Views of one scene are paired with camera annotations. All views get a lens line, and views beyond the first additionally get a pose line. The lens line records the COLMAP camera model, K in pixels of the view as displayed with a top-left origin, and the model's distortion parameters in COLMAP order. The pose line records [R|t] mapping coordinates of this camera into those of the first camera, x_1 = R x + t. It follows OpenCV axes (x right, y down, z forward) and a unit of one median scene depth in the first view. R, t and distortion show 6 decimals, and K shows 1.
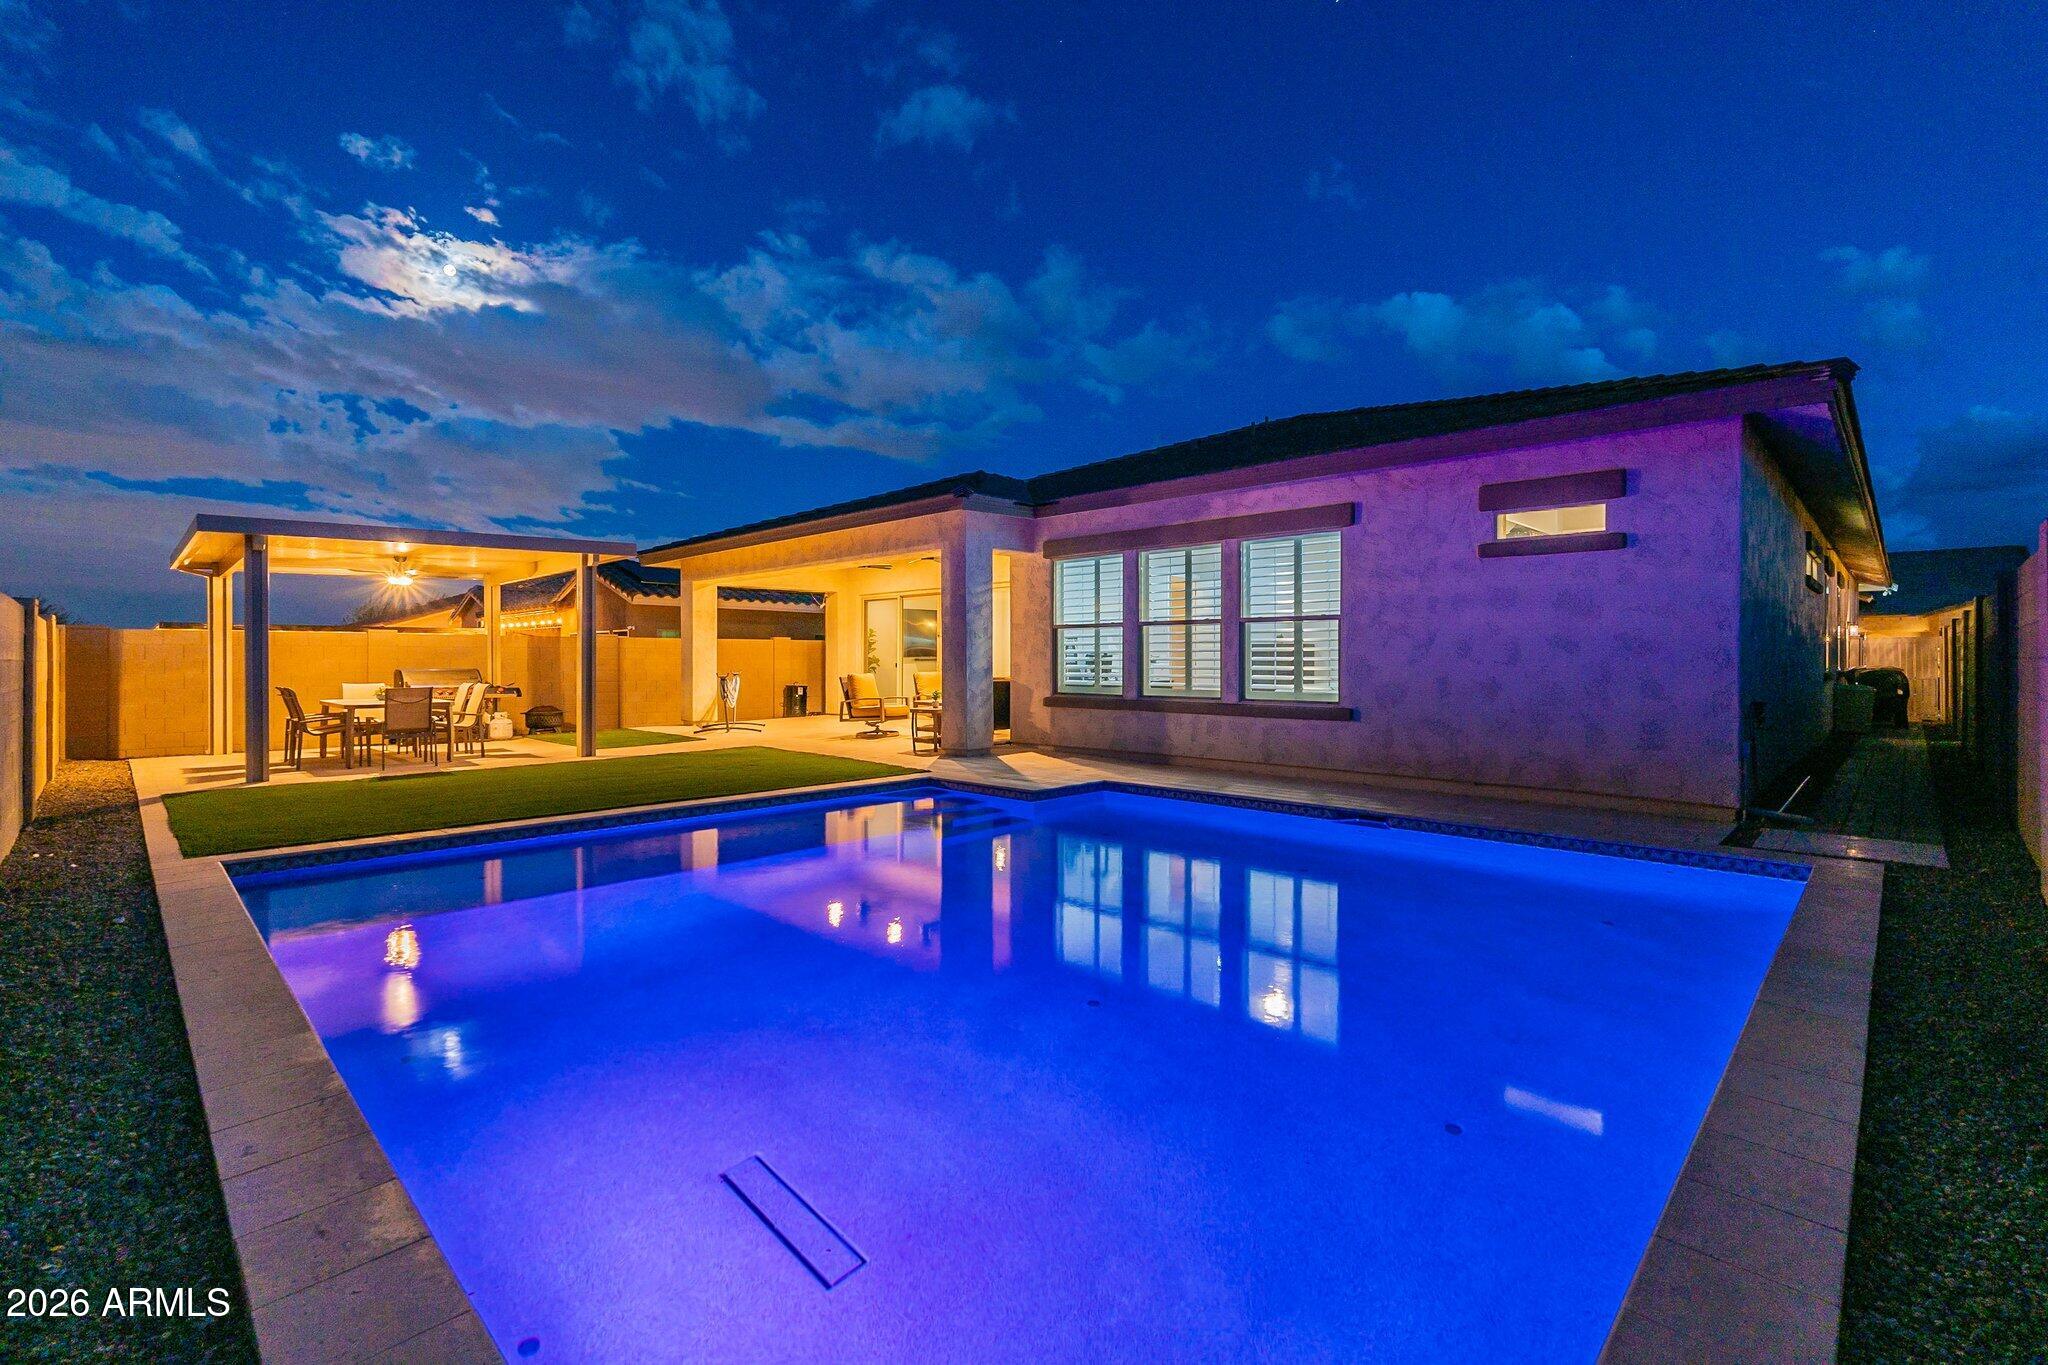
lens RADIAL K [[908.5, 0, 1037.3], [0, 908.5, 664.0], [0, 0, 1]] dist [0.011200, -0.000202]
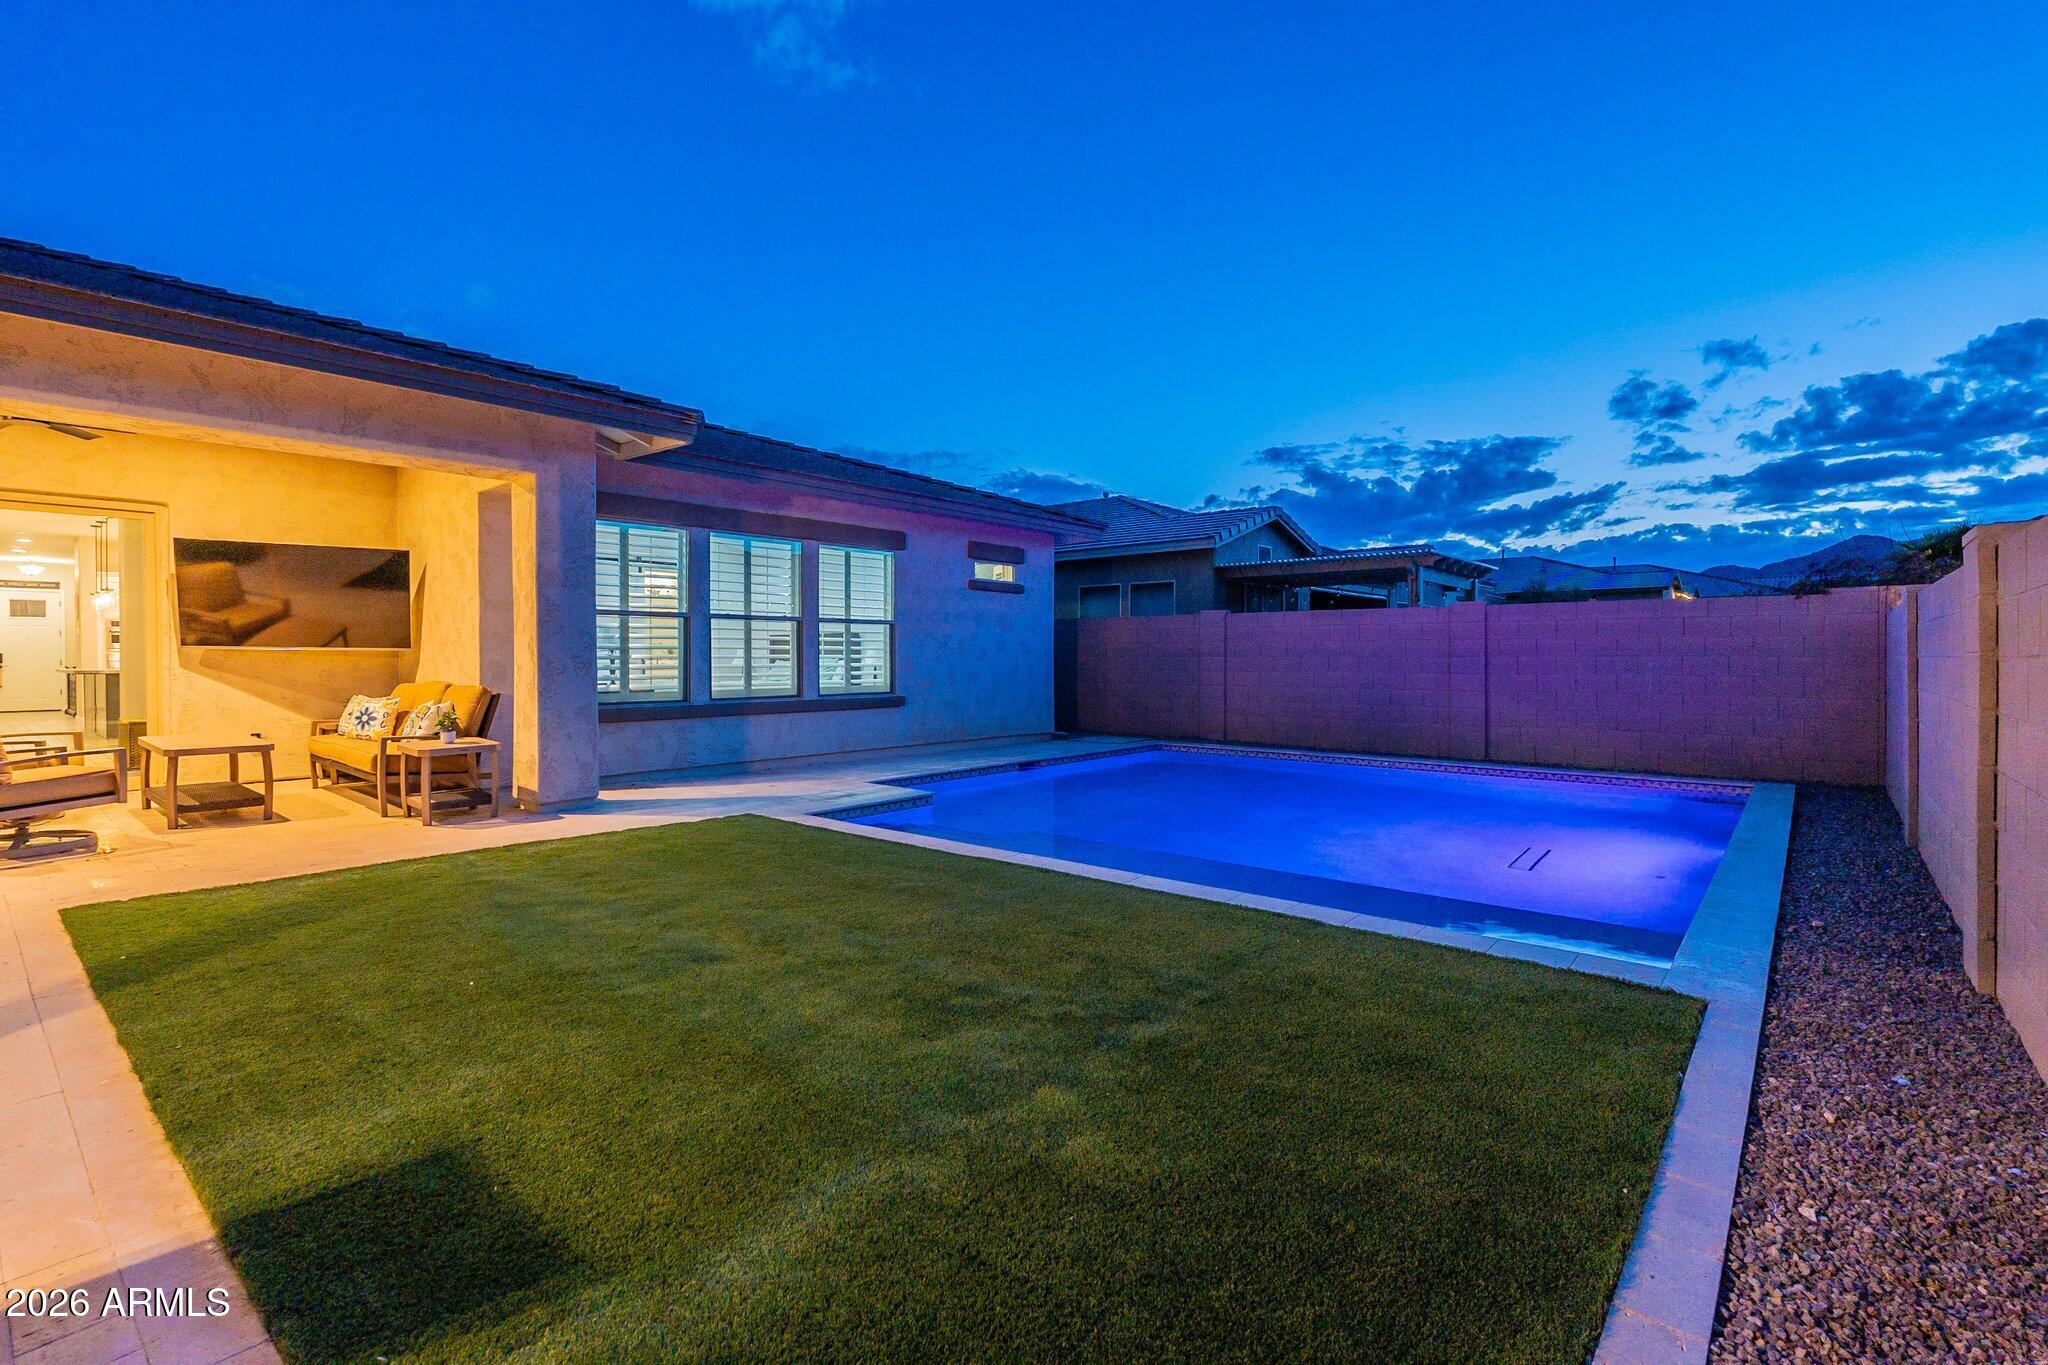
lens RADIAL K [[908.5, 0, 1024.9], [0, 908.5, 666.4], [0, 0, 1]] dist [0.011200, -0.000202]
pose [[-0.052919, -0.010744, 0.998541, -0.810917], [0.005894, 0.999921, 0.011072, -0.004374], [-0.998581, 0.006472, -0.052852, 0.795845]]
